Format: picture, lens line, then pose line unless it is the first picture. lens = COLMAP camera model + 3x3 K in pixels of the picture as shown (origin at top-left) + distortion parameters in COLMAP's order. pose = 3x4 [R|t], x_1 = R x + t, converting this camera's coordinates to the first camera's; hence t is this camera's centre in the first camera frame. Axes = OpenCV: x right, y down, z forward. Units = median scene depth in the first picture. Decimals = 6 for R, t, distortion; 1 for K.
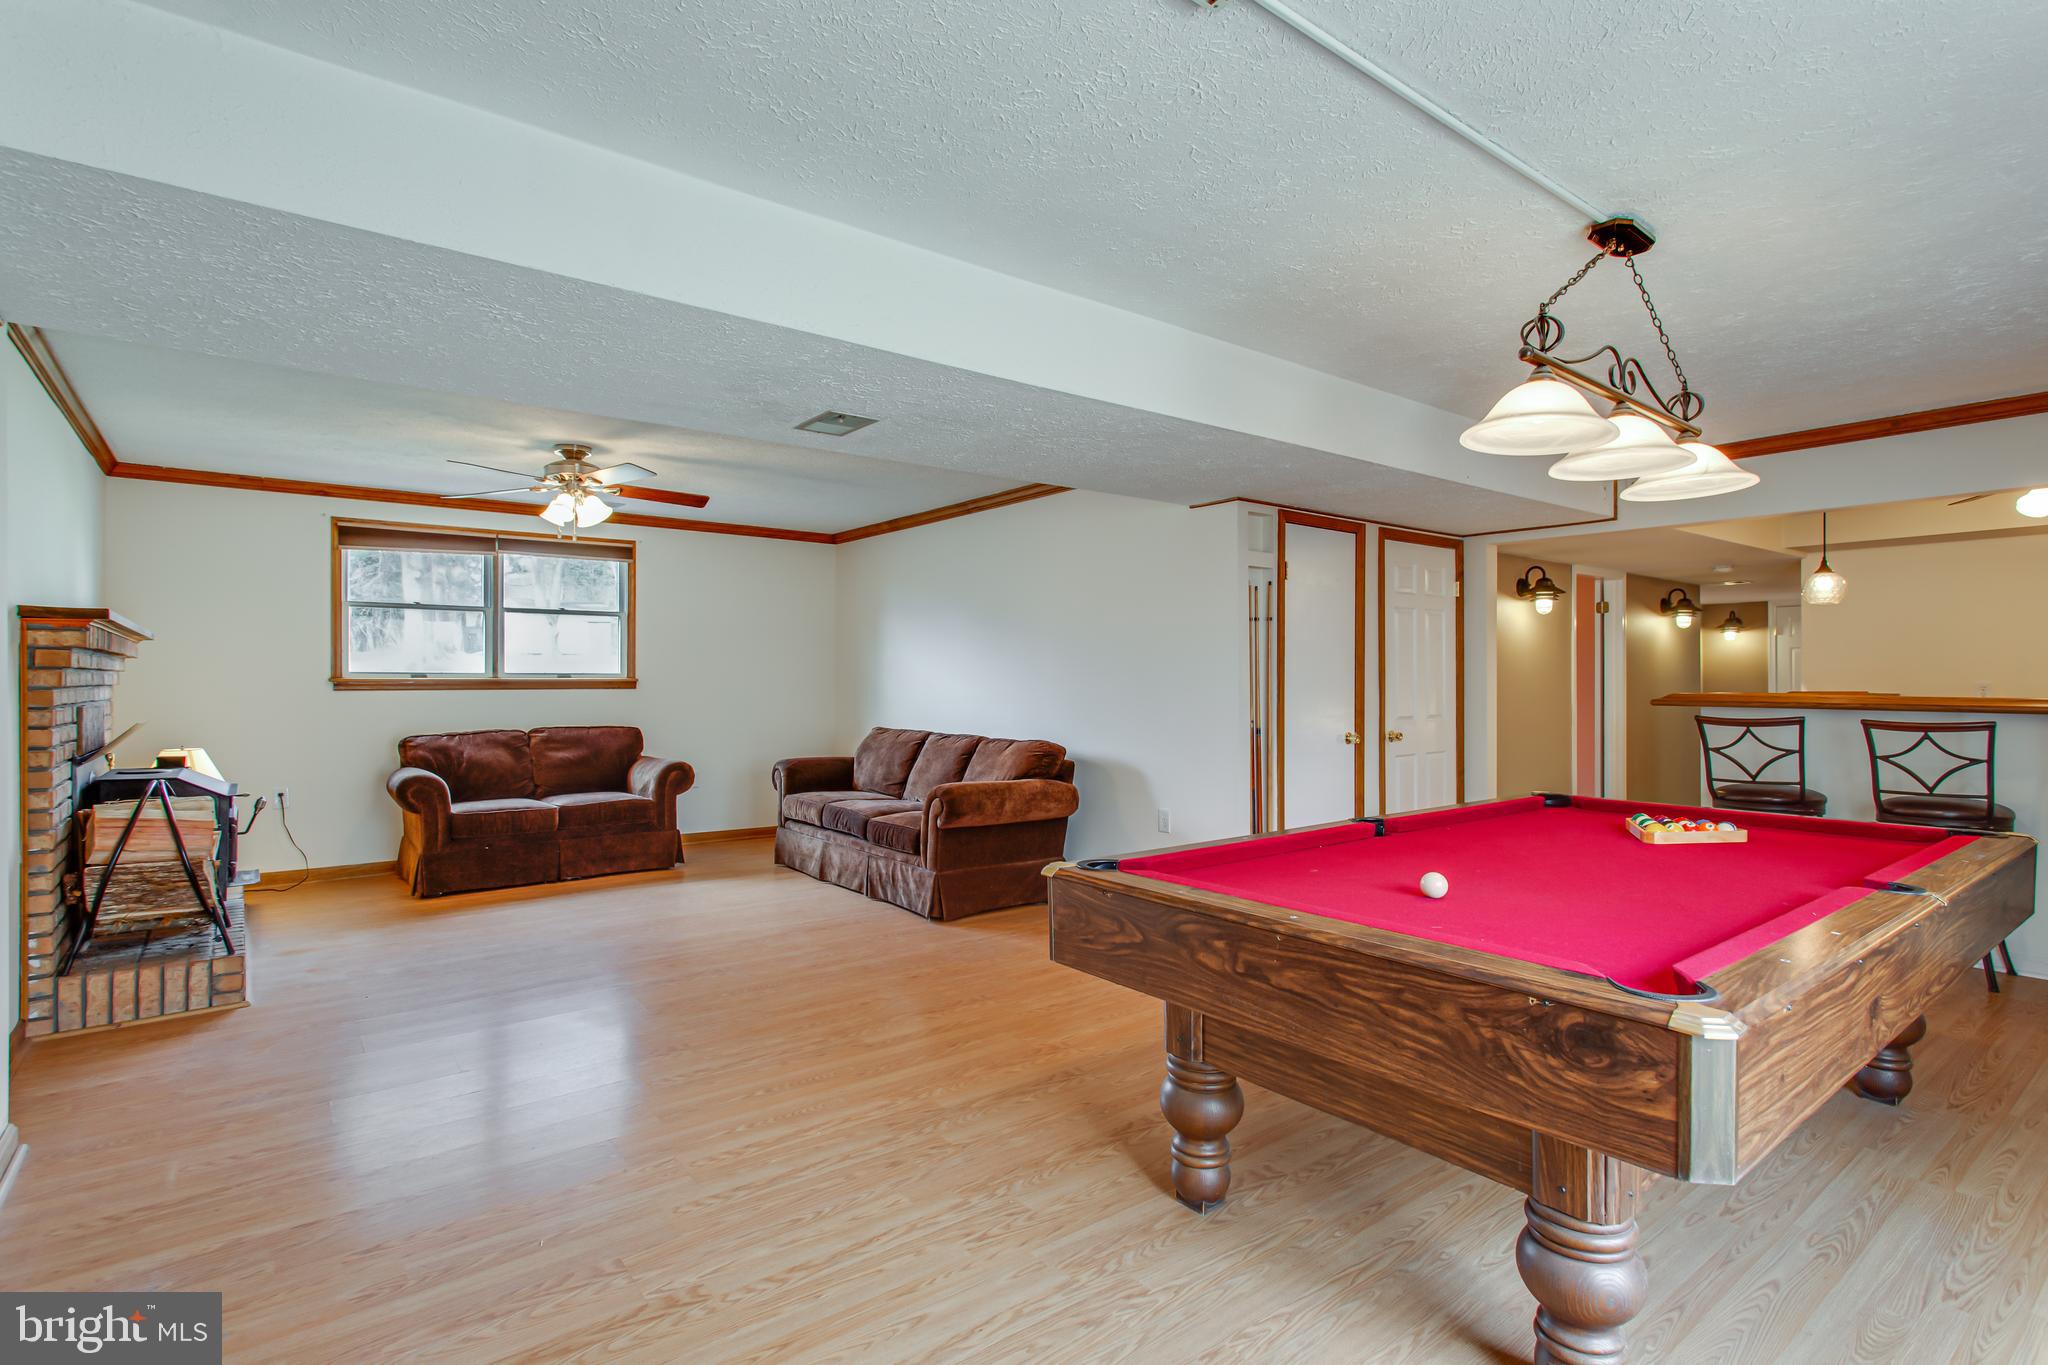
lens RADIAL K [[983.5, 0, 1032.2], [0, 983.5, 673.6], [0, 0, 1]] dist [0.001149, 0.000349]
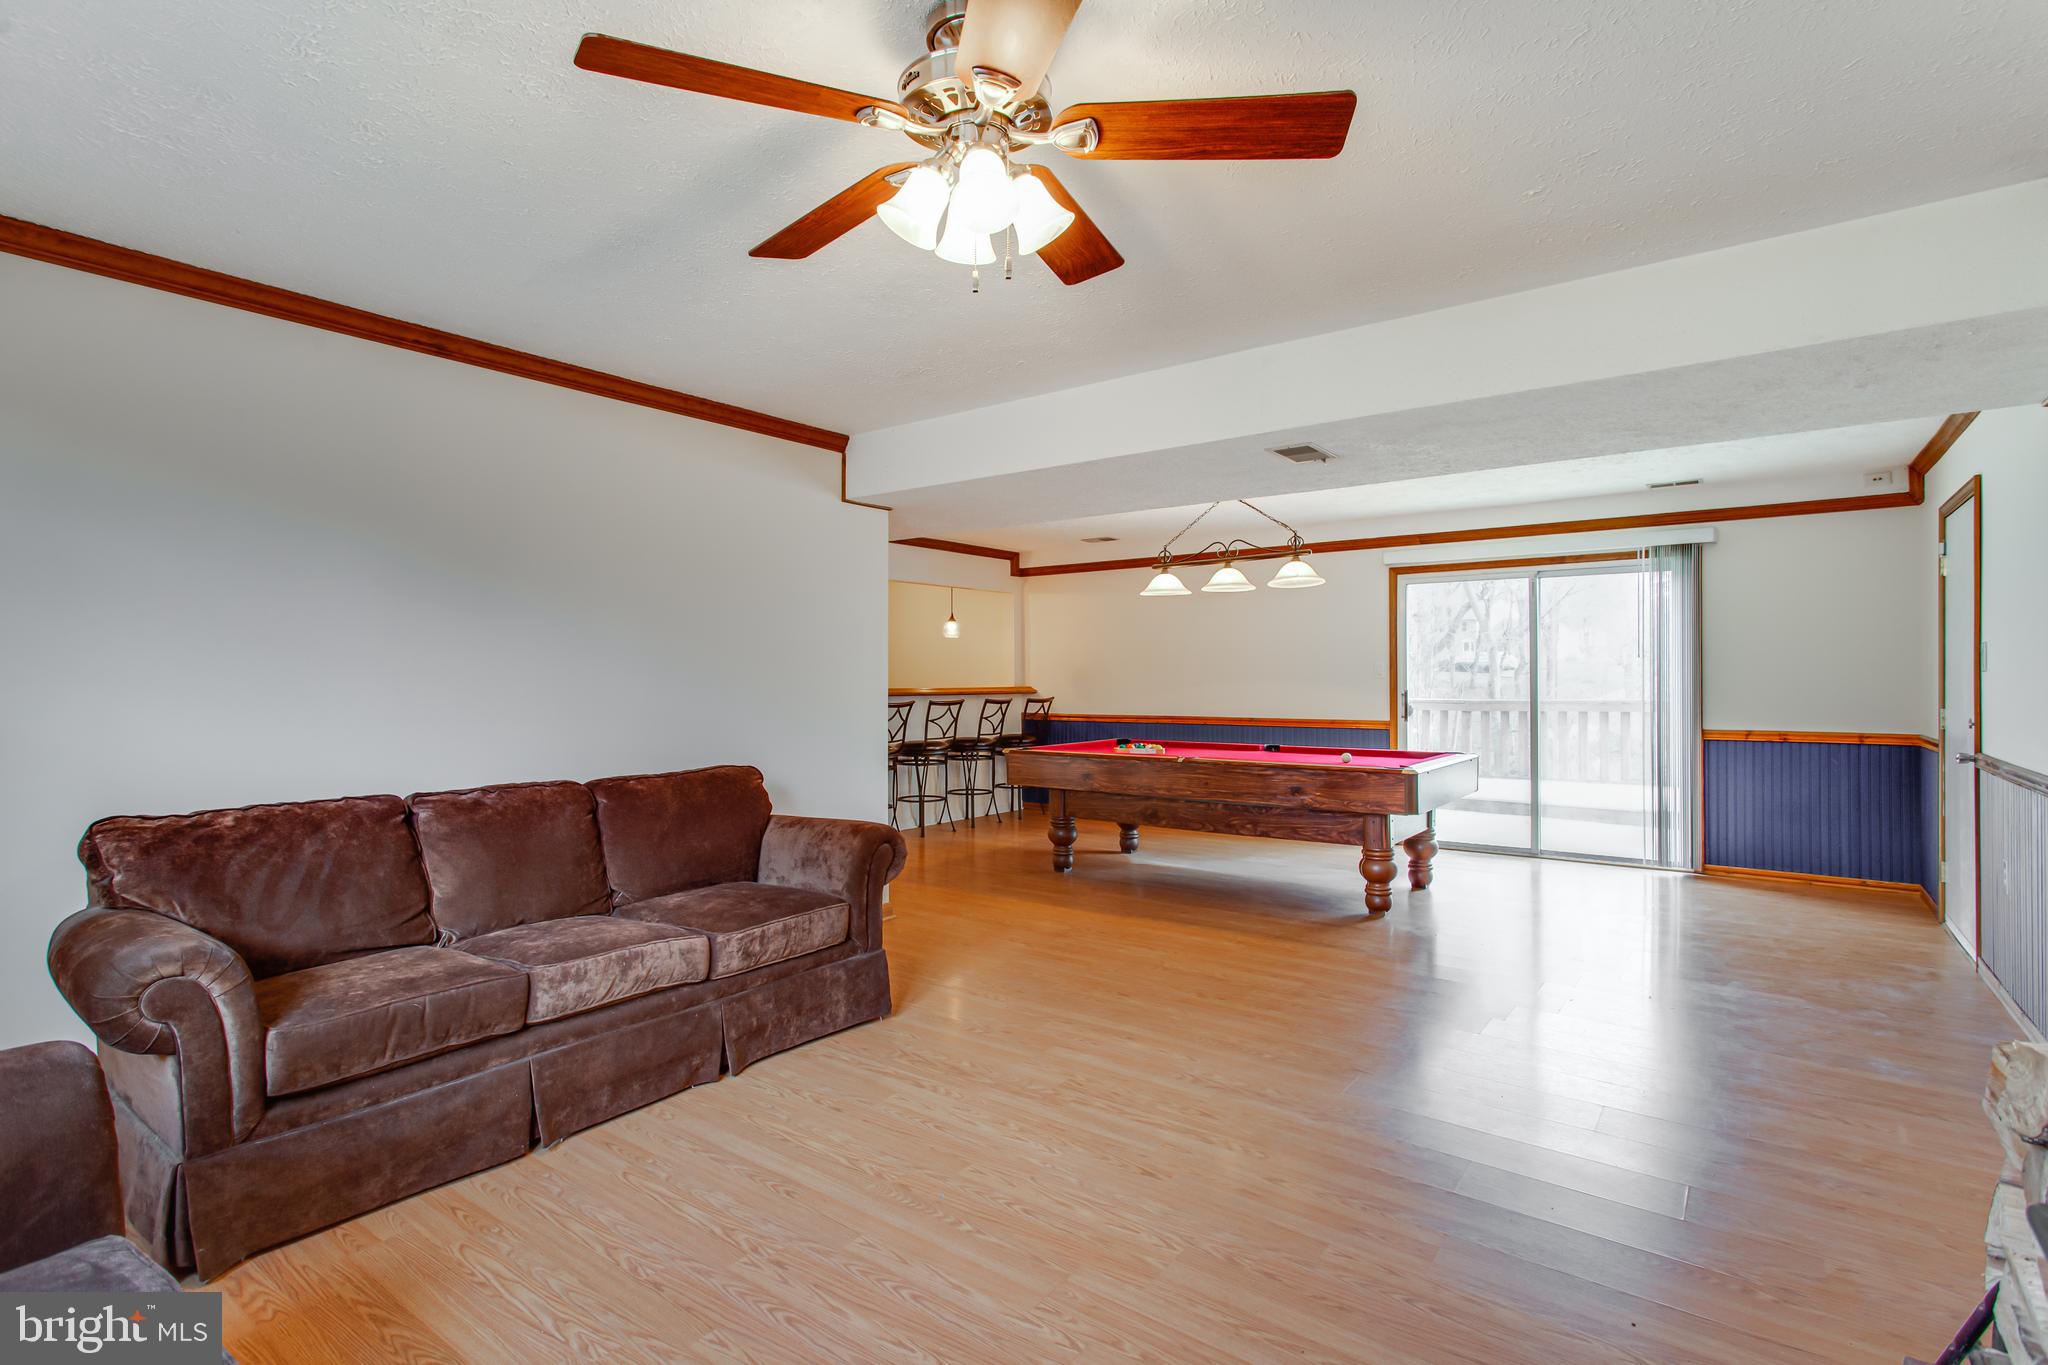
lens RADIAL K [[983.5, 0, 1032.2], [0, 983.5, 673.6], [0, 0, 1]] dist [0.001149, 0.000349]
pose [[-0.266851, 0.005637, 0.963721, -1.103672], [-0.006899, 0.999946, -0.007759, 0.010592], [-0.963713, -0.008719, -0.266798, 1.470075]]
